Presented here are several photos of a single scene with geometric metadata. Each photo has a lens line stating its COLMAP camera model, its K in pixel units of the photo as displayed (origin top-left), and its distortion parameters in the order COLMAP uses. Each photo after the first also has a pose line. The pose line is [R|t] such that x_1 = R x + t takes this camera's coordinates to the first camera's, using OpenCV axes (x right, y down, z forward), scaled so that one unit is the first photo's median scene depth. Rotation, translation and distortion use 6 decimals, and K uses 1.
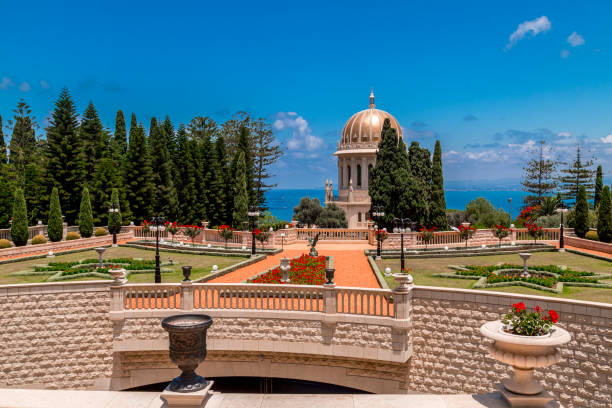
lens RADIAL K [[586.2, 0, 306.7], [0, 586.2, 210.9], [0, 0, 1]] dist [0.023970, 0.004829]
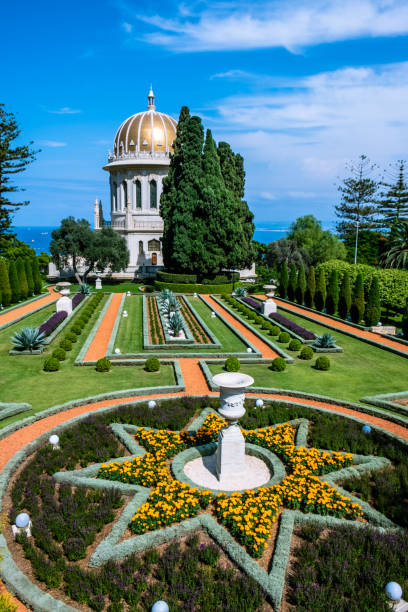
lens RADIAL K [[469.5, 0, 204.0], [0, 469.5, 306.0], [0, 0, 1]] dist [-0.033315, 0.000273]
pose [[0.961970, -0.029241, 0.271584, -0.001135], [-0.006174, 0.991672, 0.128643, 0.010104], [-0.273084, -0.125427, 0.953778, 0.499168]]
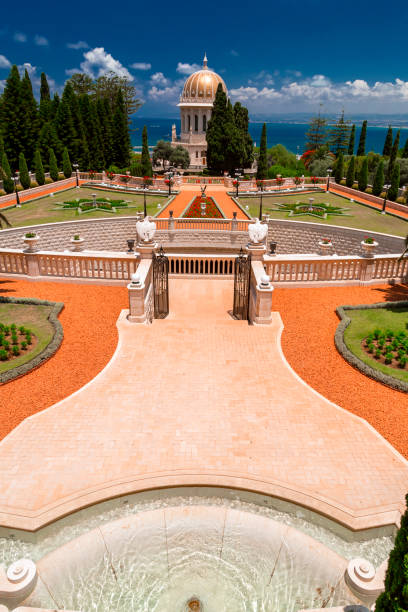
lens RADIAL K [[433.7, 0, 219.0], [0, 433.7, 283.9], [0, 0, 1]] dist [0.026411, 0.001036]
pose [[0.984404, -0.034549, 0.172499, -0.071014], [-0.022239, 0.948223, 0.316827, -0.037867], [-0.174513, -0.315722, 0.932666, -0.148573]]
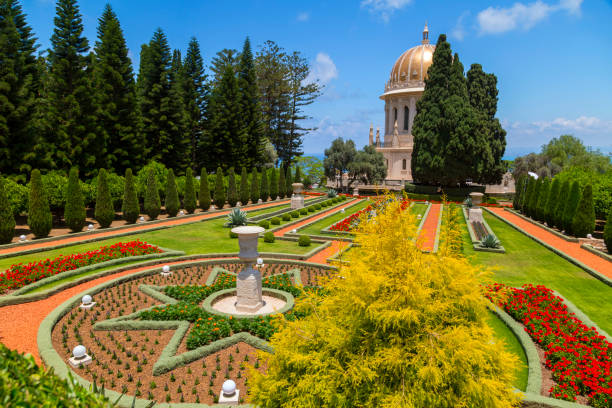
lens RADIAL K [[407.1, 0, 306.0], [0, 407.1, 204.0], [0, 0, 1]] dist [0.013577, 0.000854]
pose [[0.981831, 0.033862, -0.186711, 0.083322], [-0.017012, 0.995695, 0.091120, 0.023300], [0.188992, -0.086288, 0.978180, 0.482188]]
